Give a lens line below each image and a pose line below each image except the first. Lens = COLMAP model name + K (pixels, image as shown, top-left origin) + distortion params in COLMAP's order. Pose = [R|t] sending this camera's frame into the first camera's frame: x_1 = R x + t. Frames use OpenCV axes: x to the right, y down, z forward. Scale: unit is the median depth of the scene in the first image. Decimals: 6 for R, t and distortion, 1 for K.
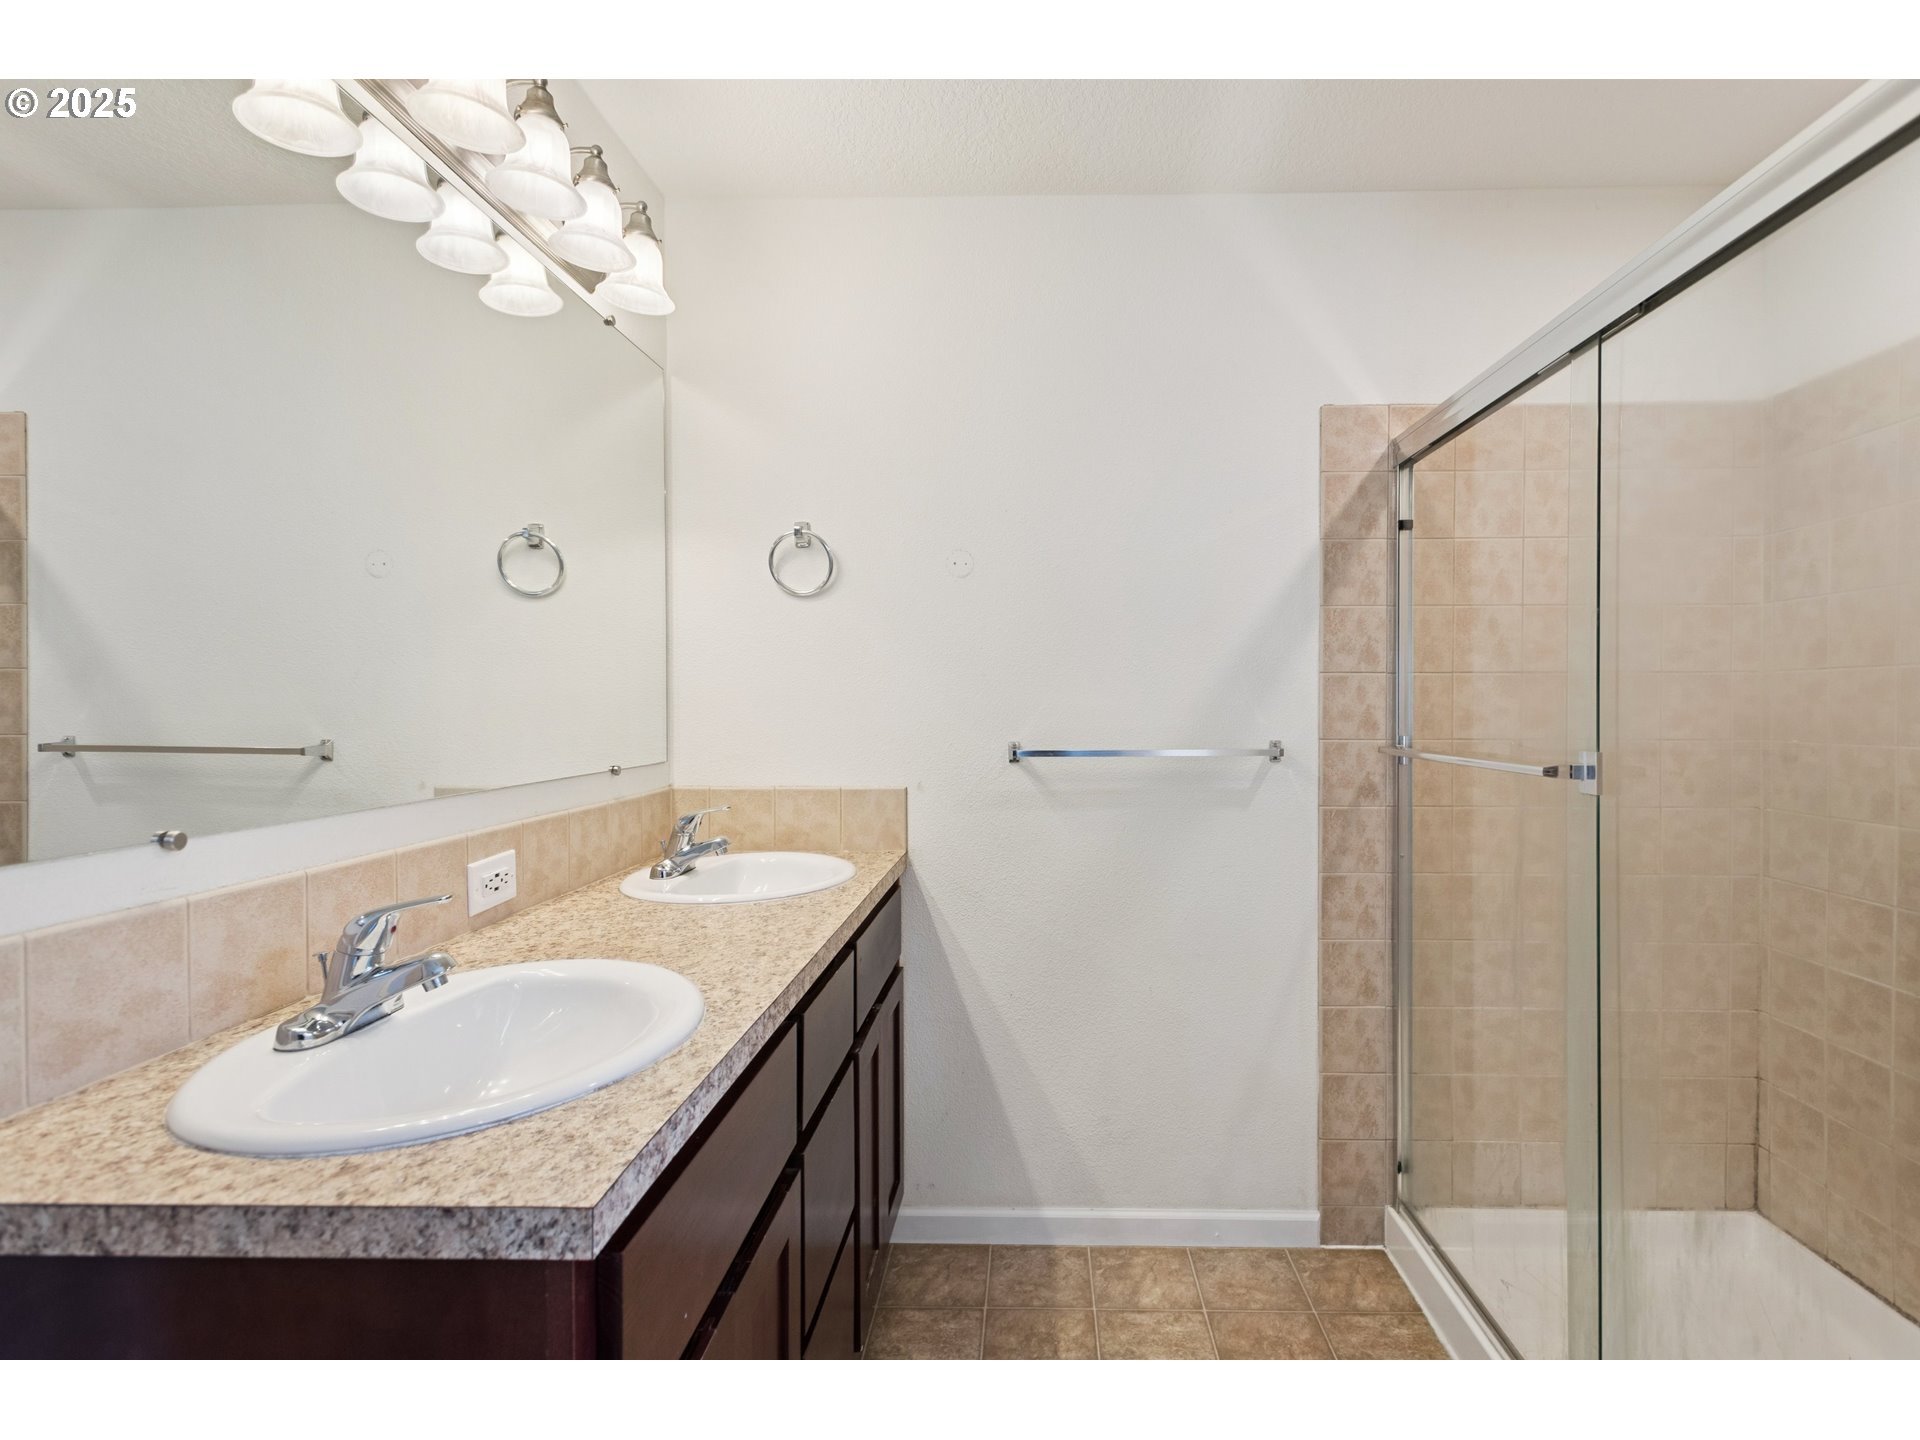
lens RADIAL K [[954.3, 0, 1048.5], [0, 954.3, 711.7], [0, 0, 1]] dist [0.003496, -0.000506]
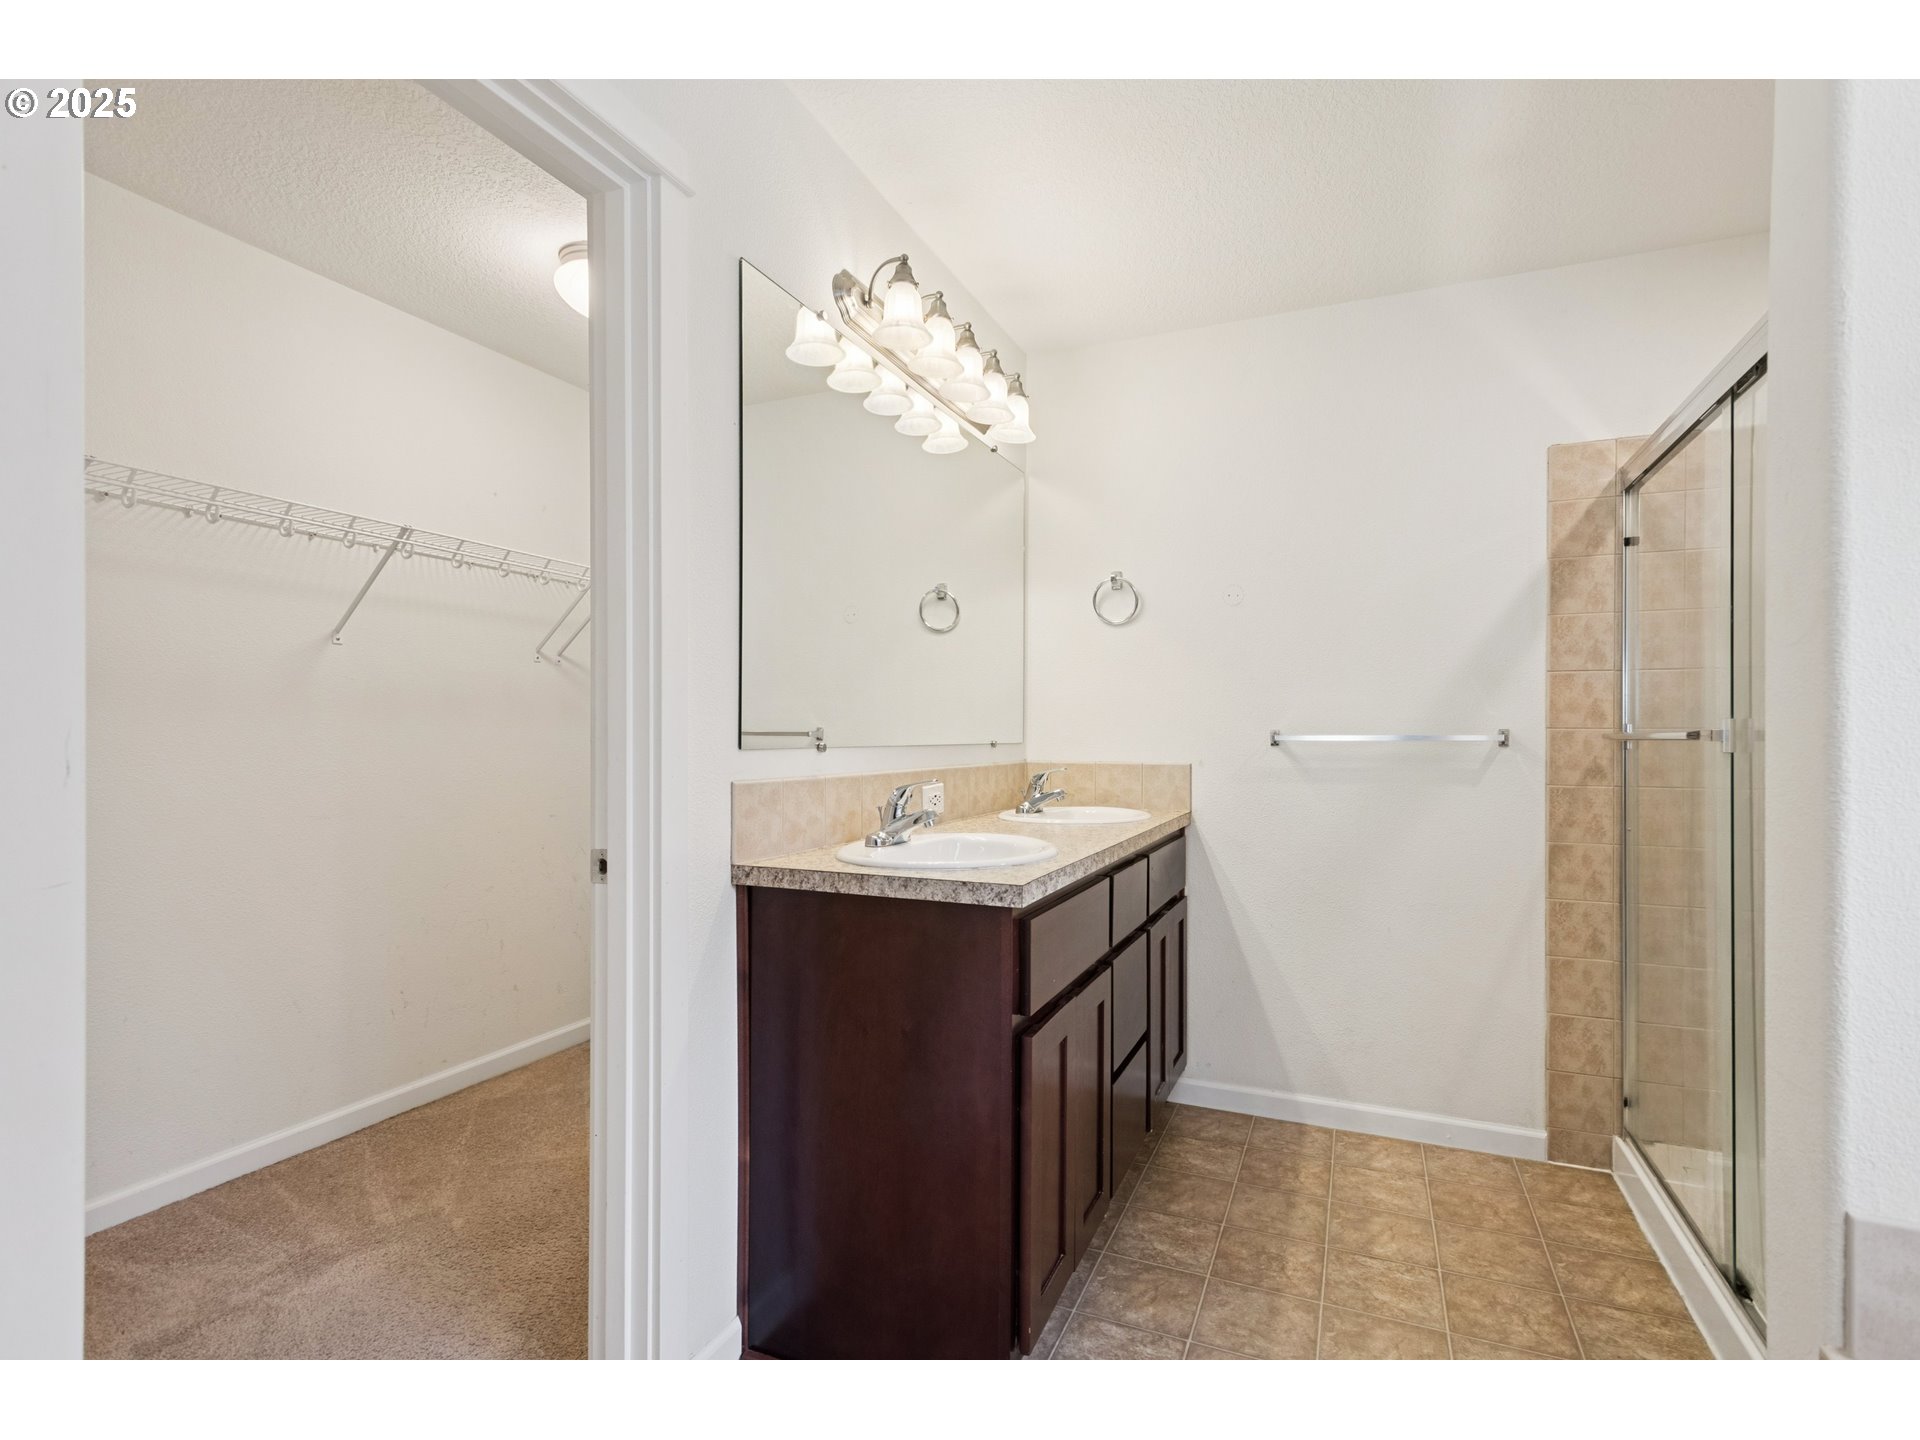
lens RADIAL K [[927.7, 0, 966.3], [0, 927.7, 718.7], [0, 0, 1]] dist [0.014053, -0.001061]
pose [[0.915580, 0.001862, -0.402131, 0.092509], [-0.011974, 0.999672, -0.022633, 0.052654], [0.401957, 0.025537, 0.915302, -0.344936]]
